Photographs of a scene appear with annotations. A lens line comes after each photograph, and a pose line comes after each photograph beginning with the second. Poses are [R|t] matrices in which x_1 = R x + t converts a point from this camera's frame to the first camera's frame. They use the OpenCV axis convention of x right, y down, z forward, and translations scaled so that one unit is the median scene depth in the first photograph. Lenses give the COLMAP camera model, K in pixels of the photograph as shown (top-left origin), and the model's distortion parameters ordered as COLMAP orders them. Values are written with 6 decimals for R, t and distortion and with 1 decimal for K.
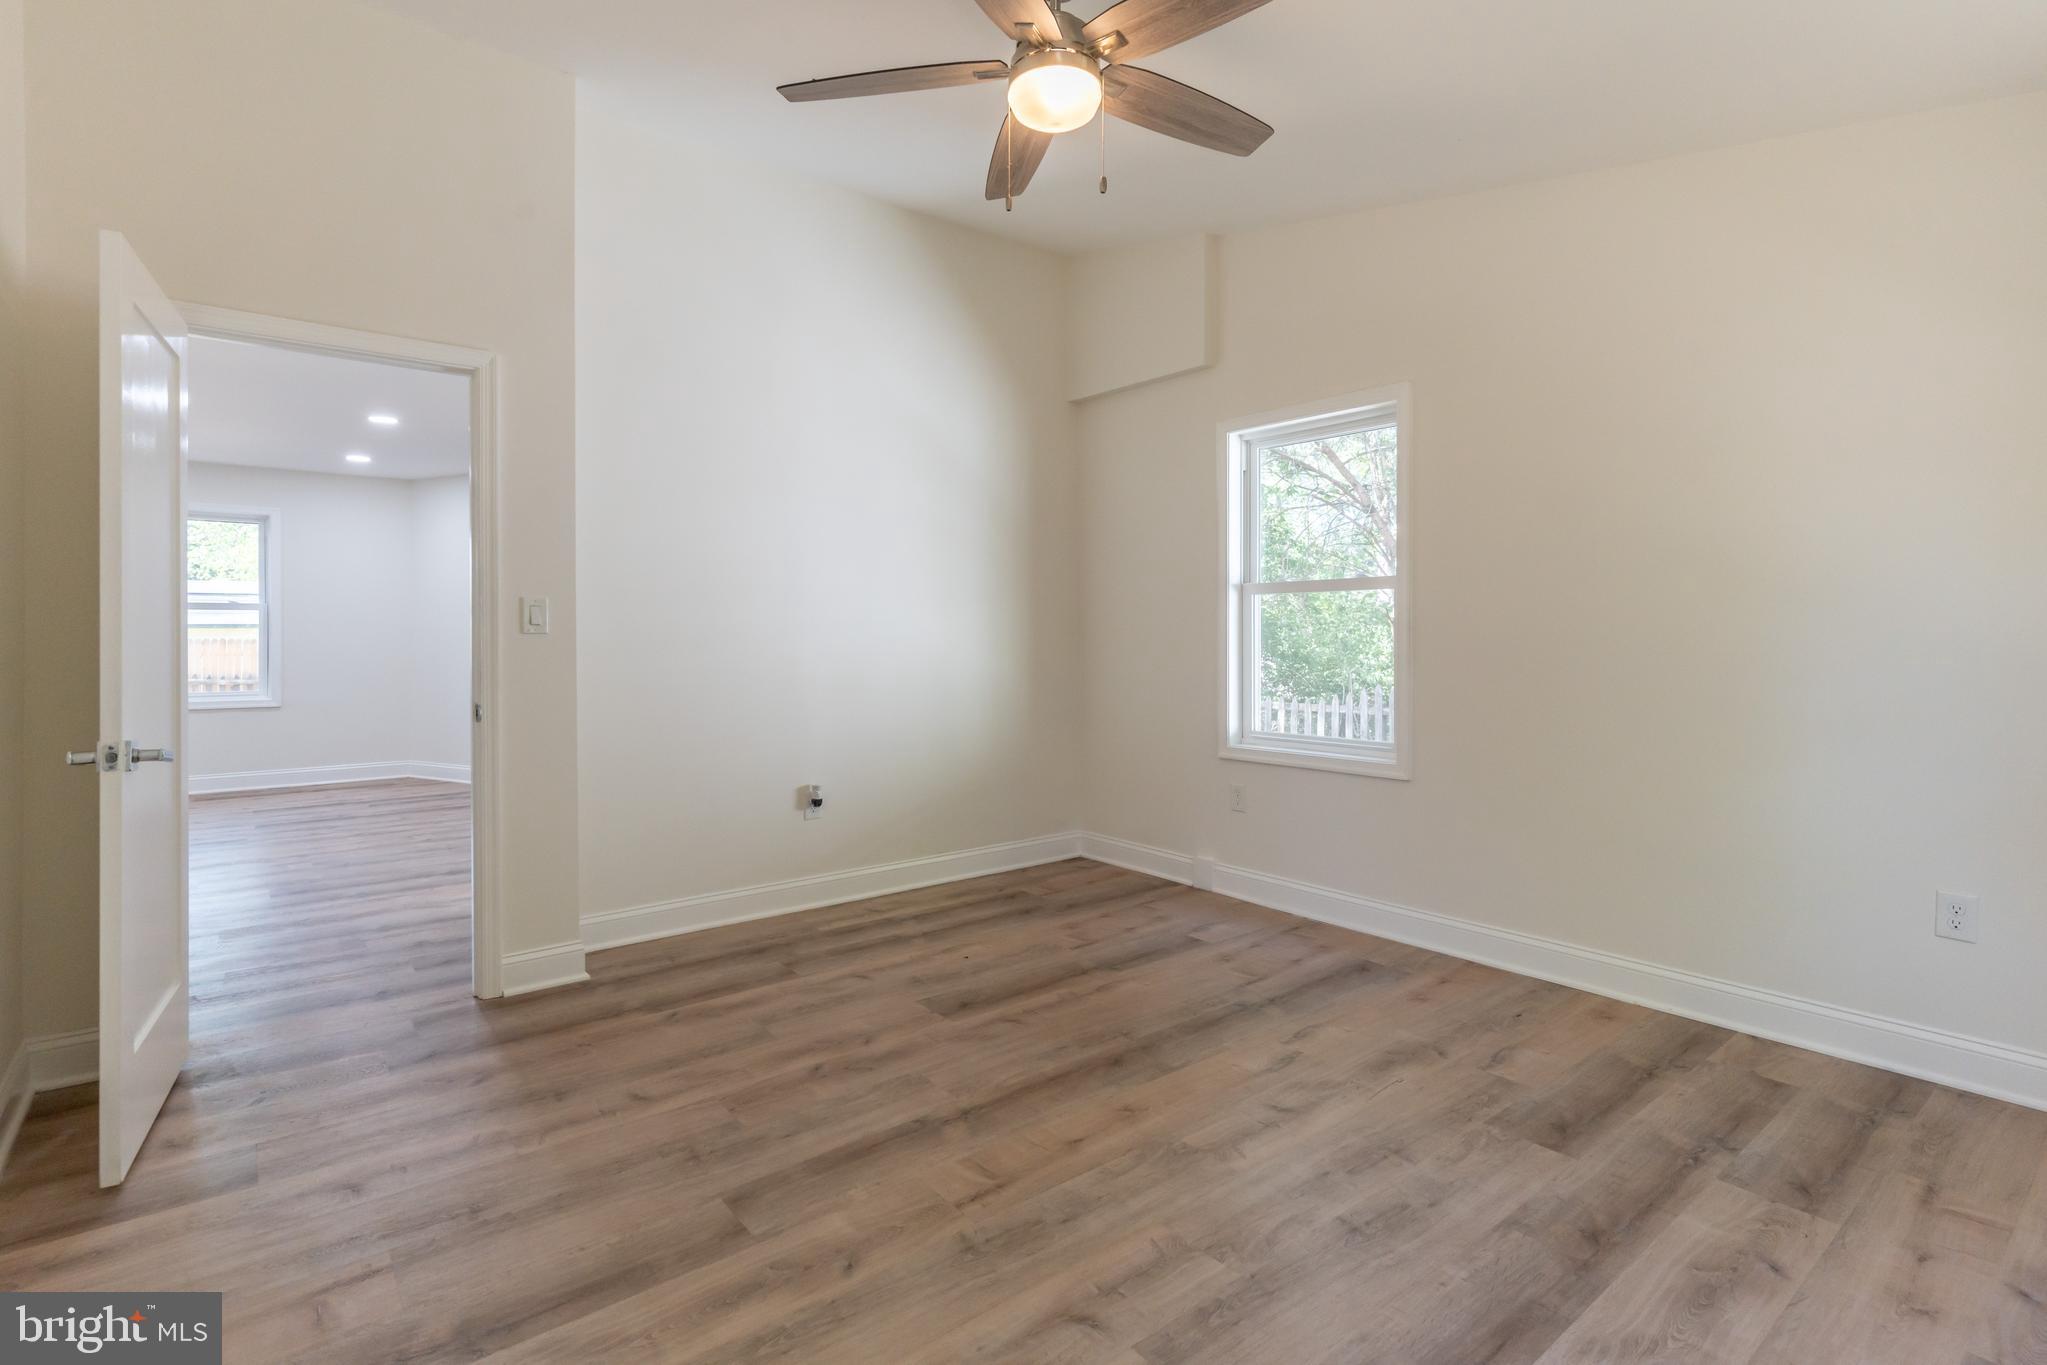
lens RADIAL K [[980.3, 0, 1044.2], [0, 980.3, 650.7], [0, 0, 1]] dist [-0.000509, 0.000215]
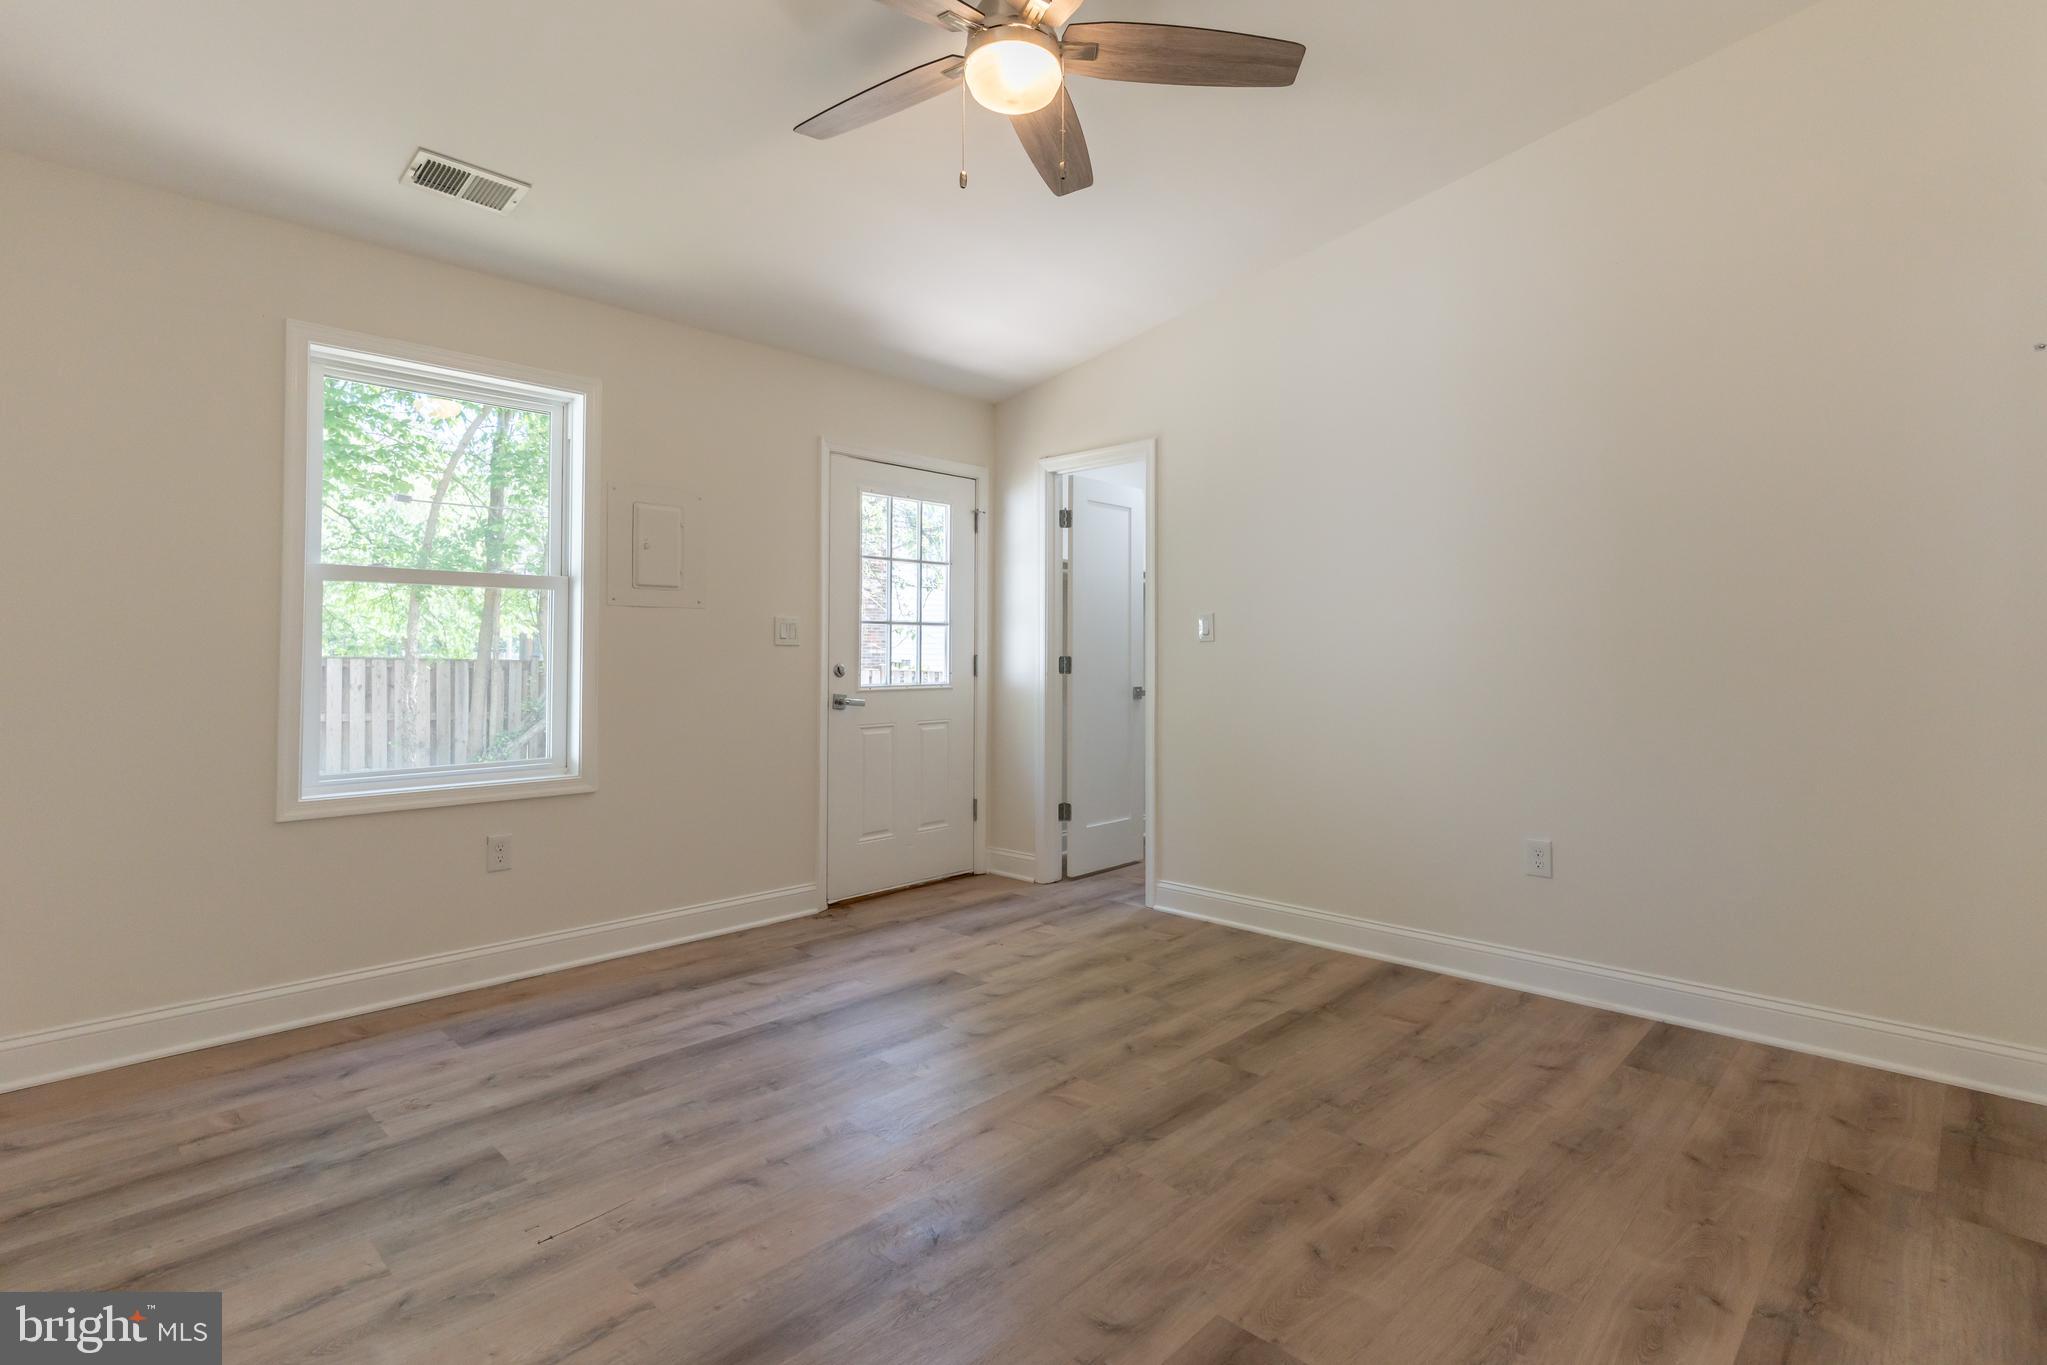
lens RADIAL K [[980.3, 0, 1044.2], [0, 980.3, 650.7], [0, 0, 1]] dist [-0.000509, 0.000215]
pose [[-0.992597, -0.002708, -0.121426, 0.094232], [-0.004261, 0.999912, 0.012531, -0.009090], [0.121381, 0.012956, -0.992521, 1.937141]]
